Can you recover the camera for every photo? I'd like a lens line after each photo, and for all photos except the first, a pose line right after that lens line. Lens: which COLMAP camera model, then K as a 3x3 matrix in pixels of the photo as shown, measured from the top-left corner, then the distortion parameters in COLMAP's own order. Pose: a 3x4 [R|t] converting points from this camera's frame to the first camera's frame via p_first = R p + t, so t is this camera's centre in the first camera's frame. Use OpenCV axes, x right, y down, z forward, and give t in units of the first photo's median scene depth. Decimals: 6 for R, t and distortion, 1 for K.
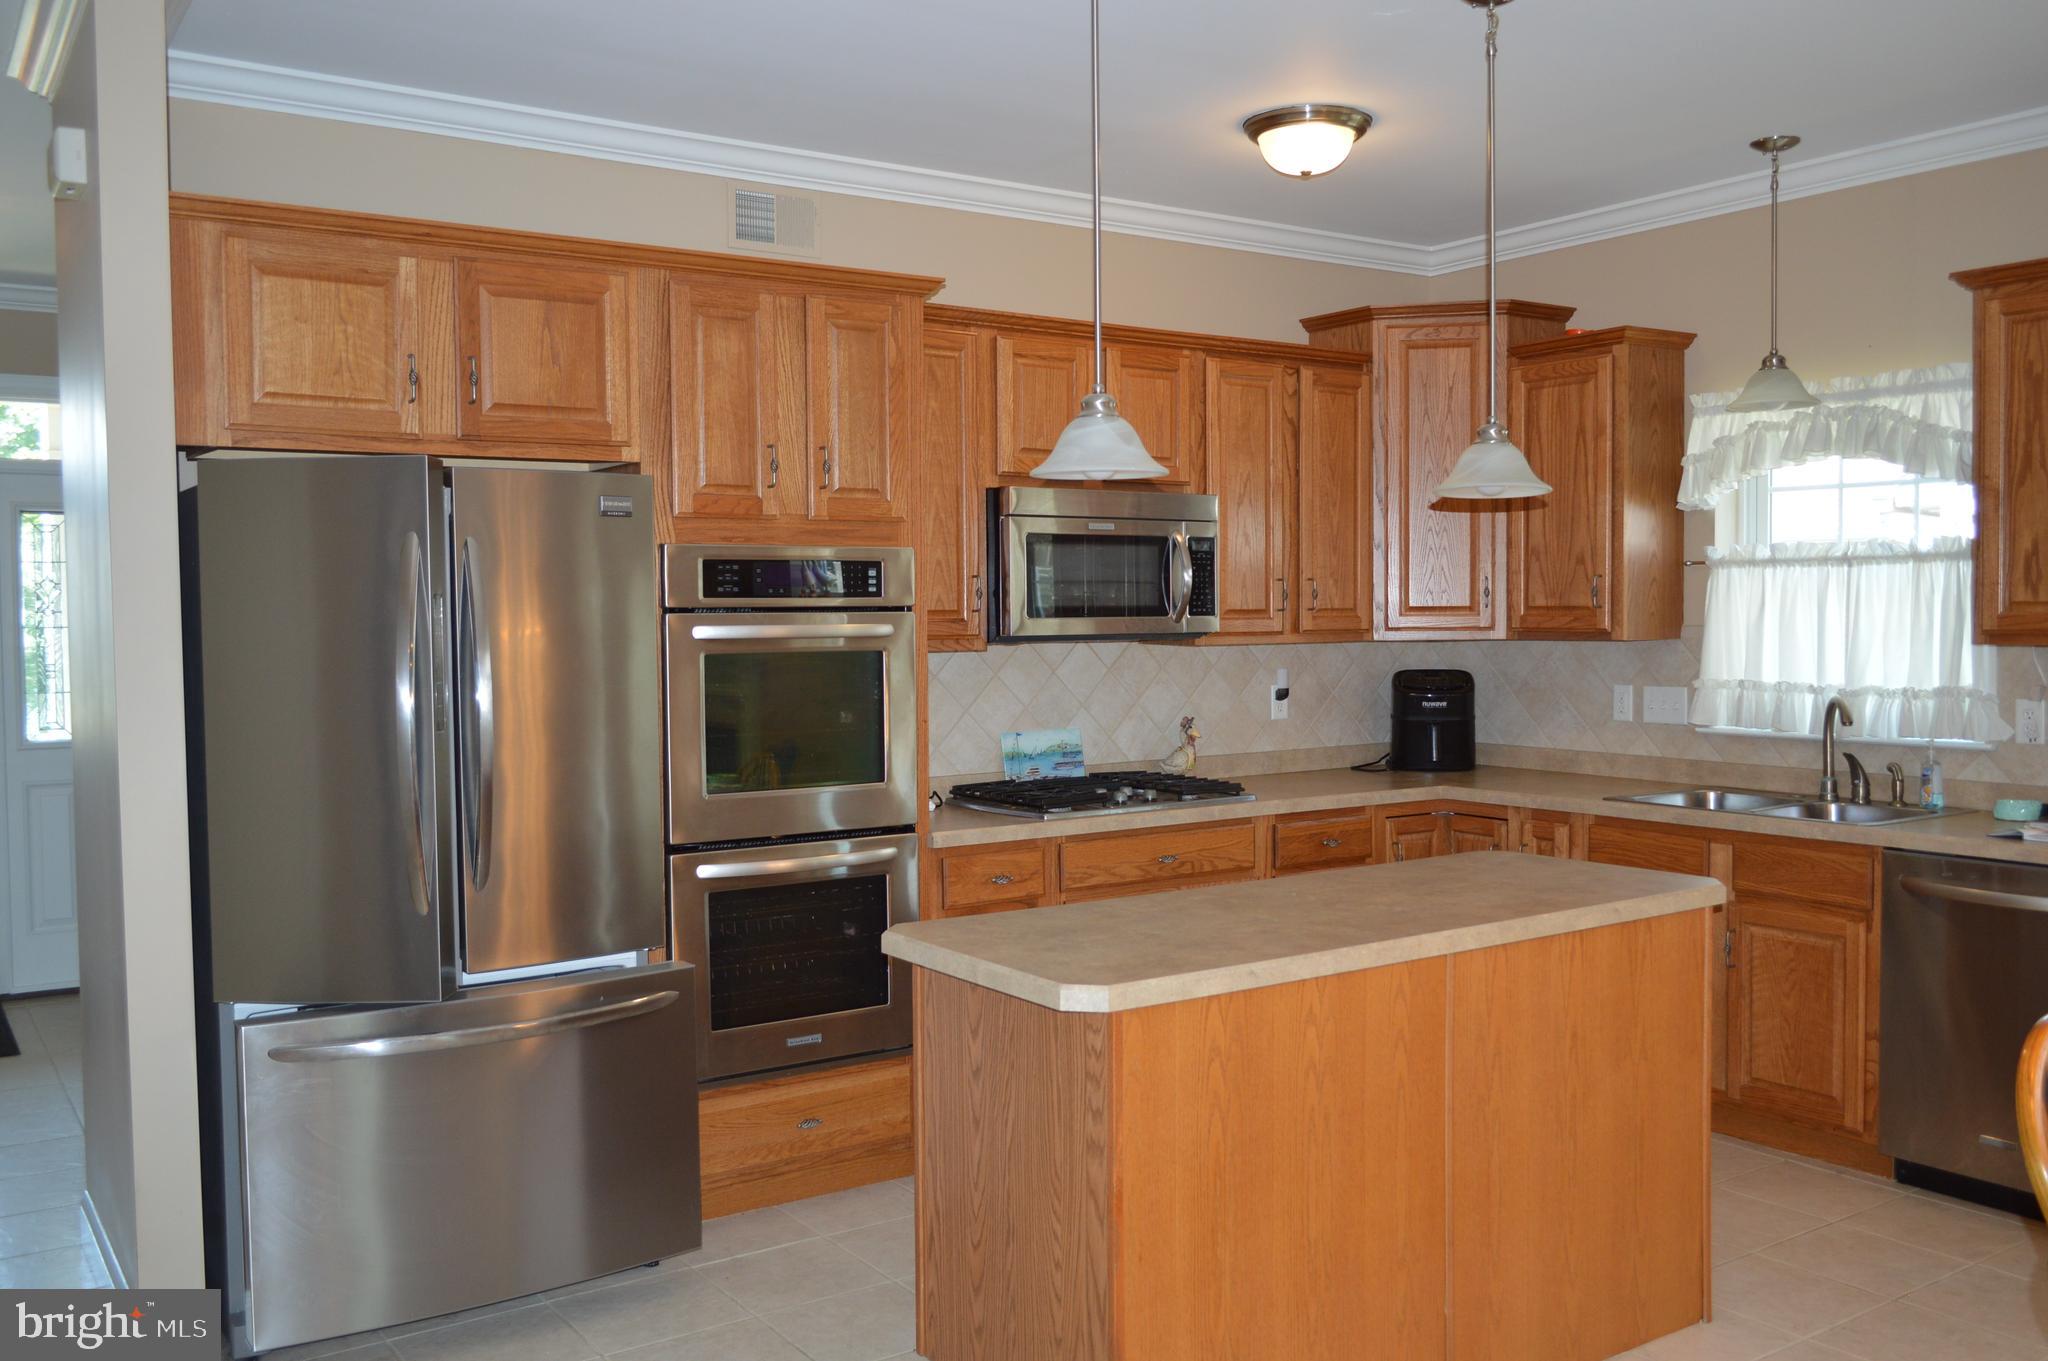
lens RADIAL K [[1738.0, 0, 1024.0], [0, 1738.0, 680.5], [0, 0, 1]] dist [-0.022454, 0.007461]
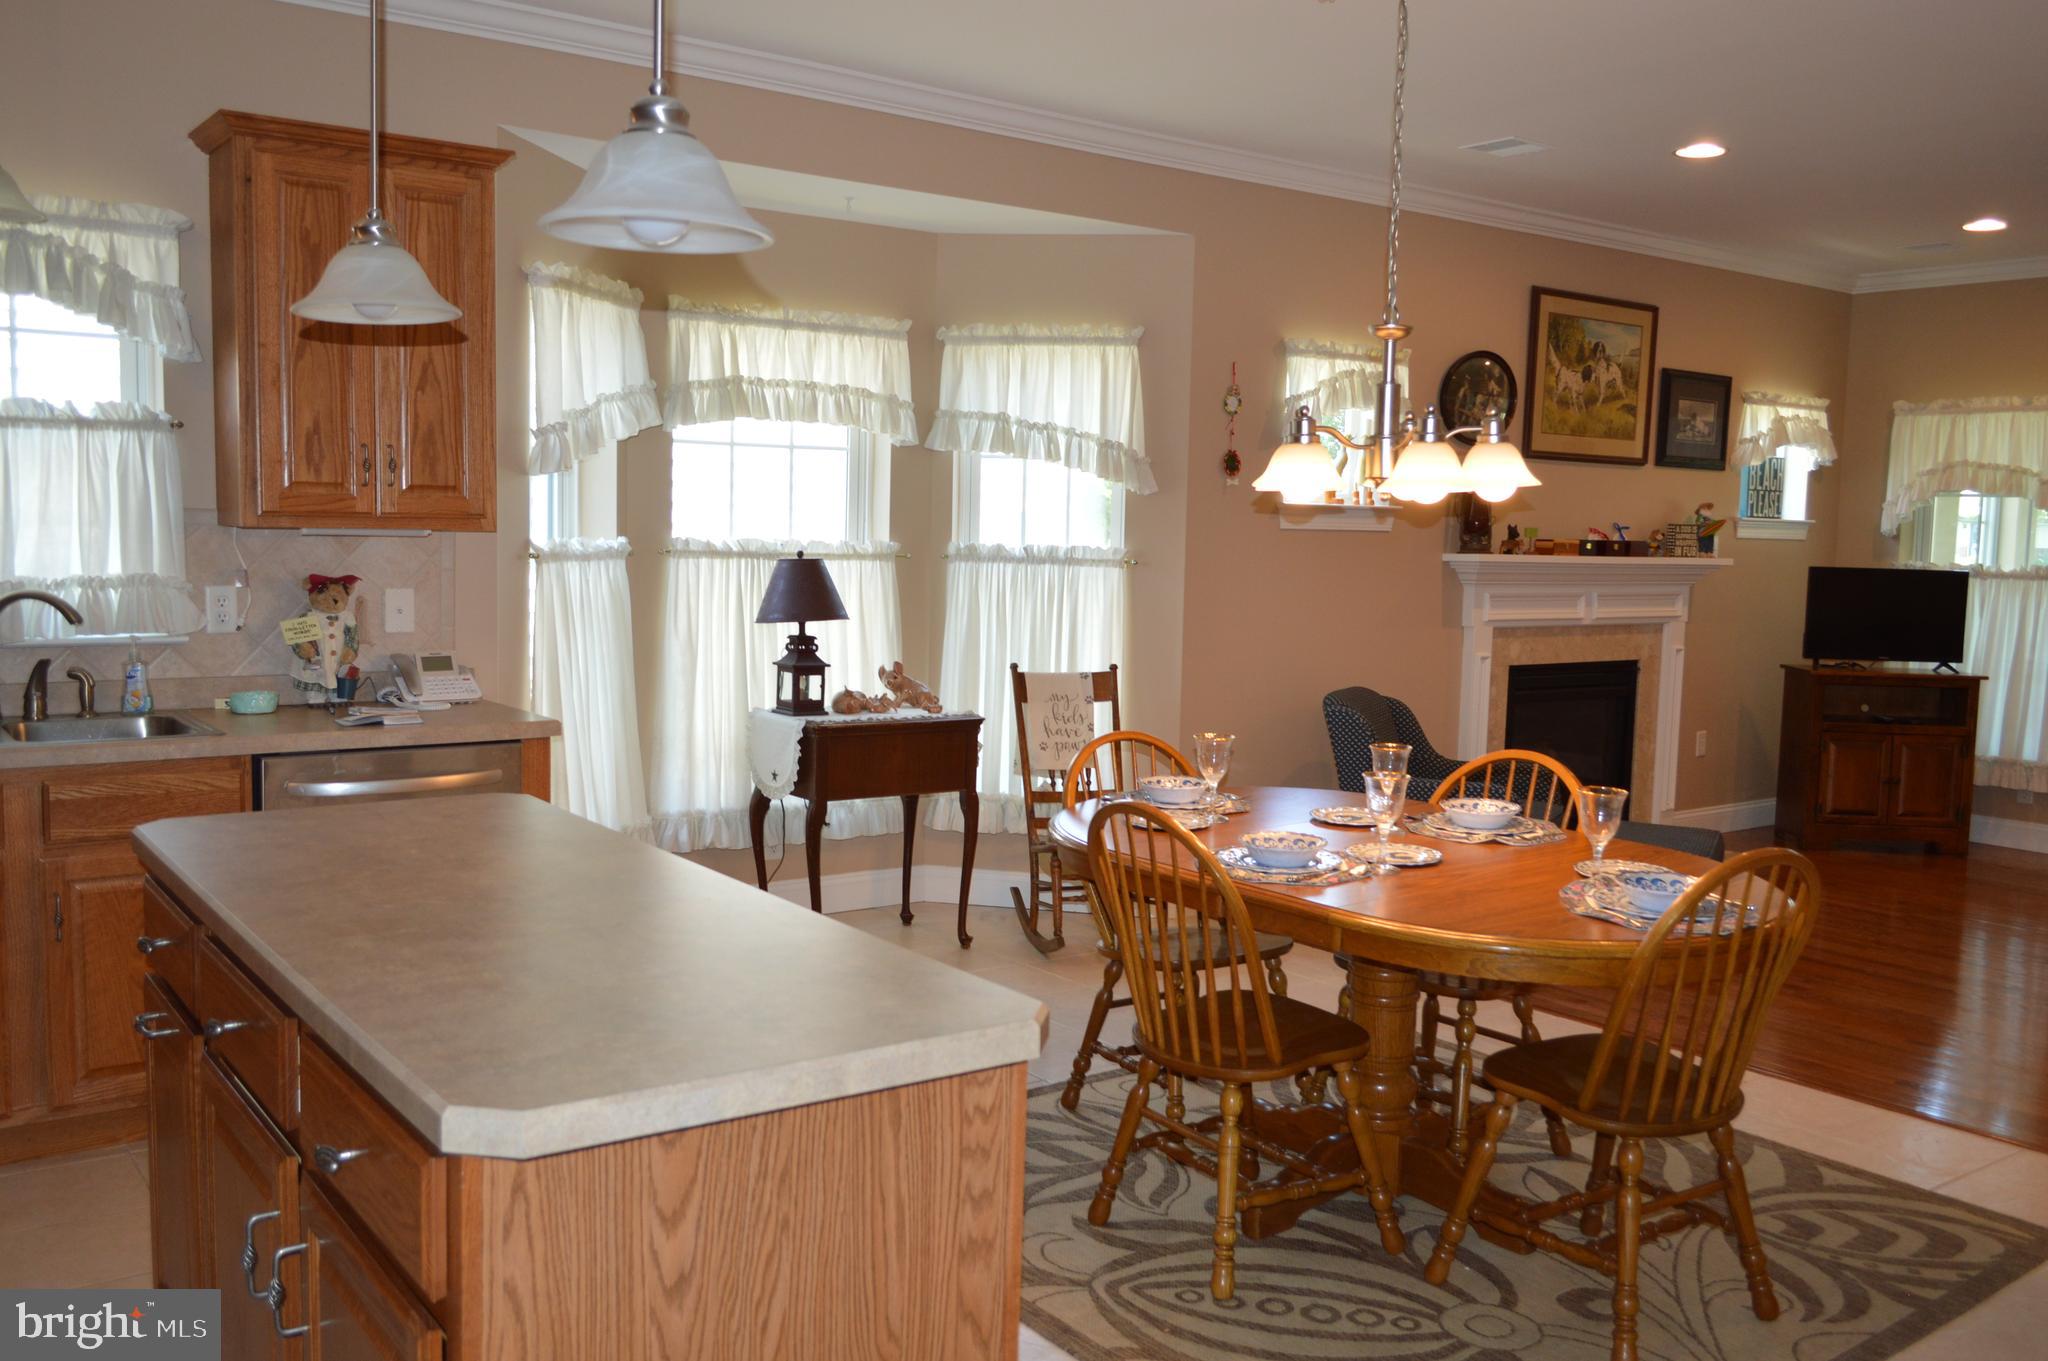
lens RADIAL K [[1744.6, 0, 1024.0], [0, 1744.6, 680.5], [0, 0, 1]] dist [-0.017178, 0.011122]
pose [[-0.035102, -0.084508, 0.995804, -0.366648], [0.018847, 0.996185, 0.085205, -0.009663], [-0.999206, 0.021759, -0.033375, 0.575900]]
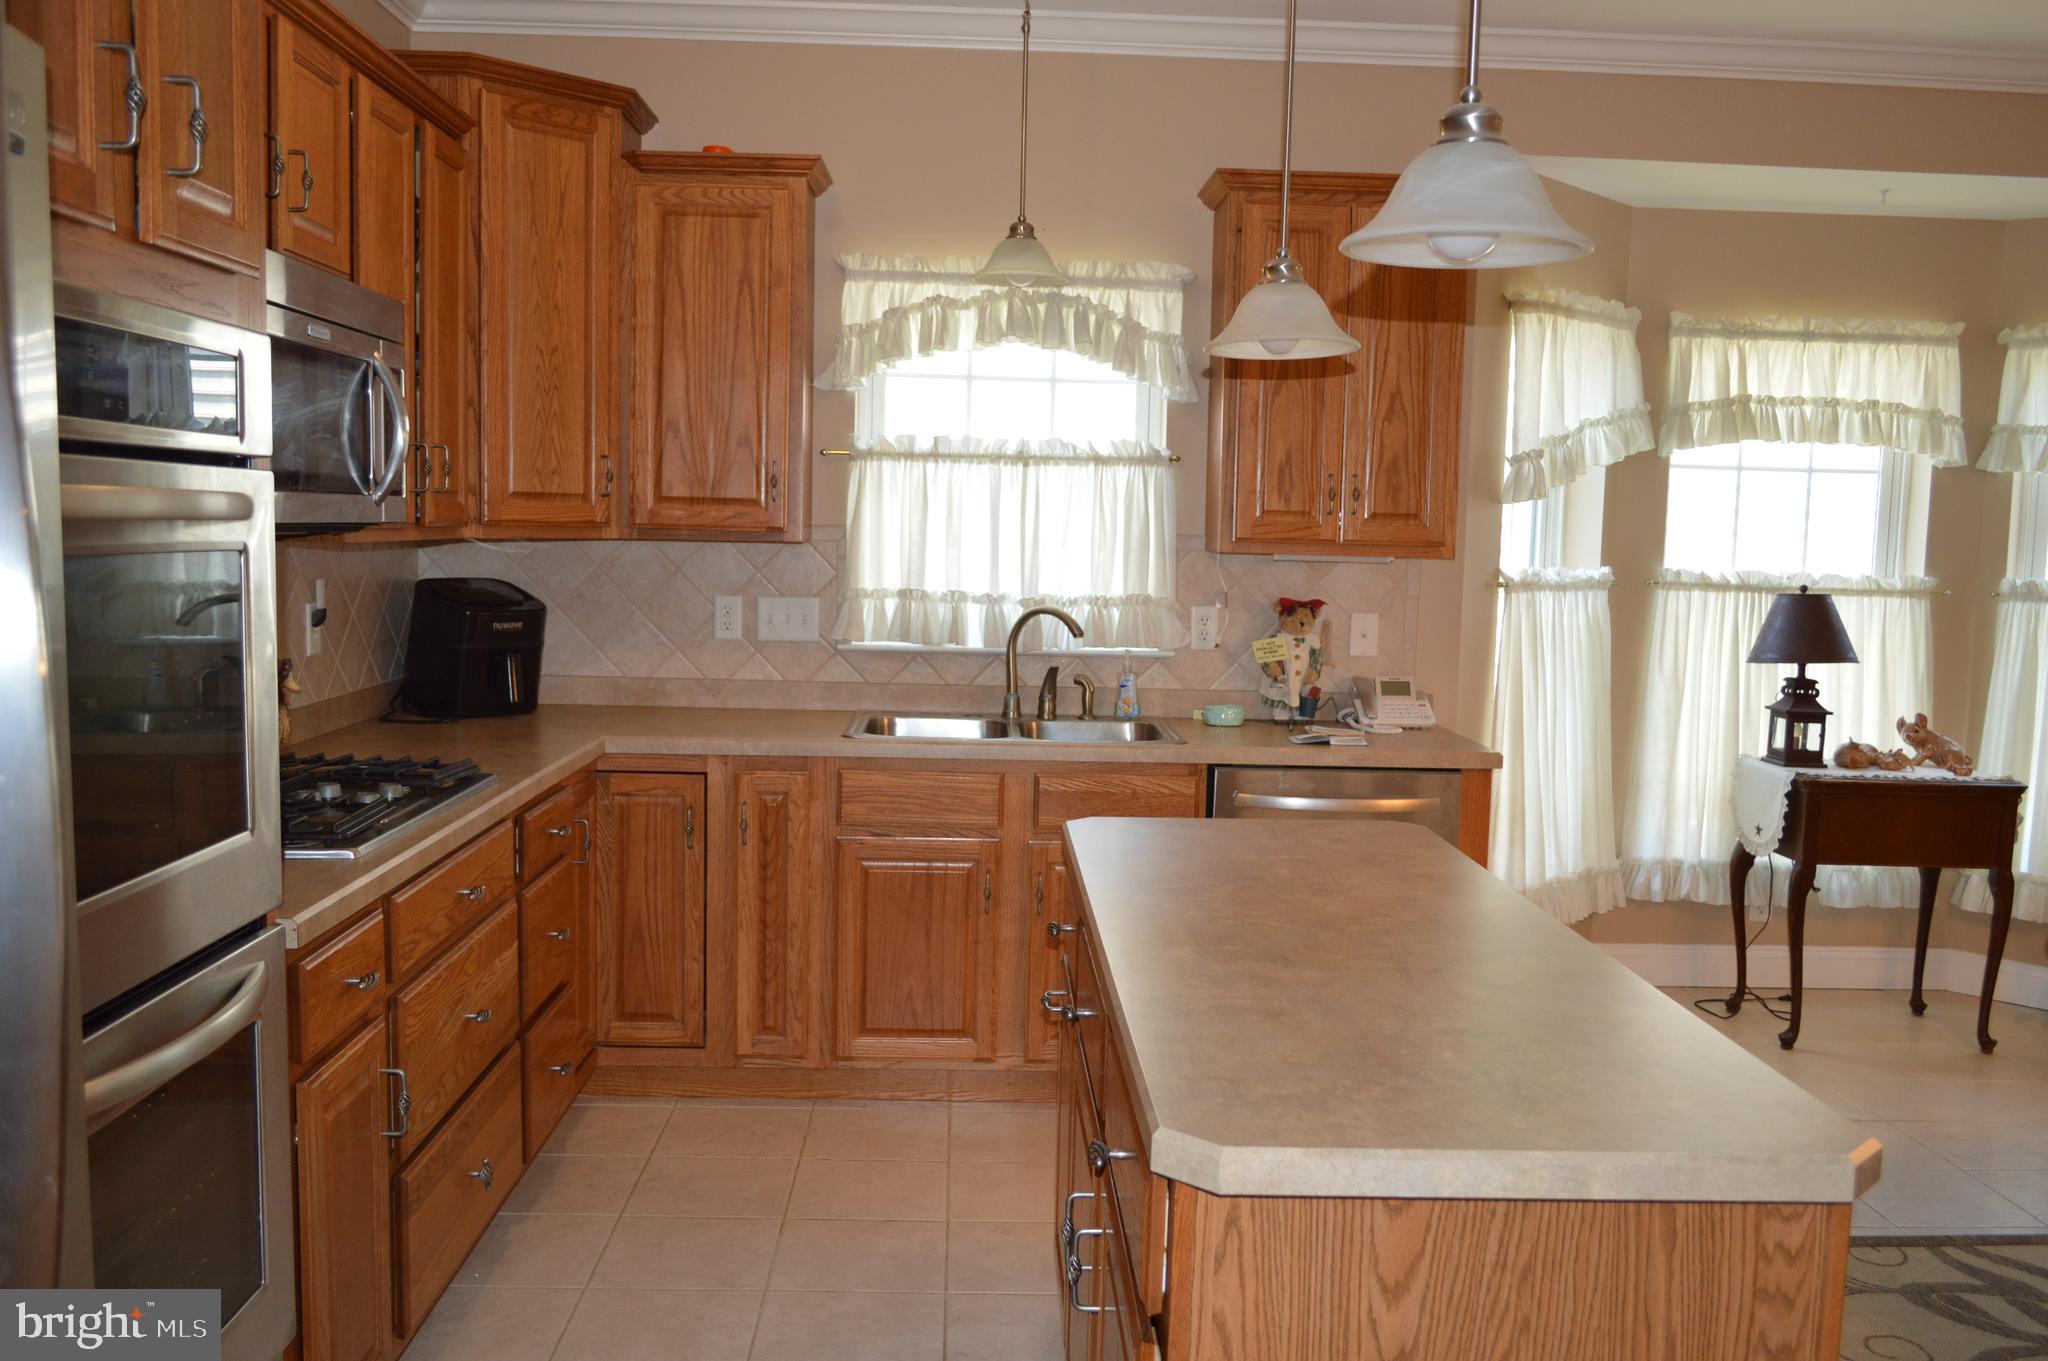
lens RADIAL K [[1738.0, 0, 1024.0], [0, 1738.0, 680.5], [0, 0, 1]] dist [-0.022454, 0.007461]
pose [[0.533038, -0.055704, 0.844256, -0.332564], [0.005219, 0.998028, 0.062555, -0.009763], [-0.846075, -0.028938, 0.532277, 0.524126]]
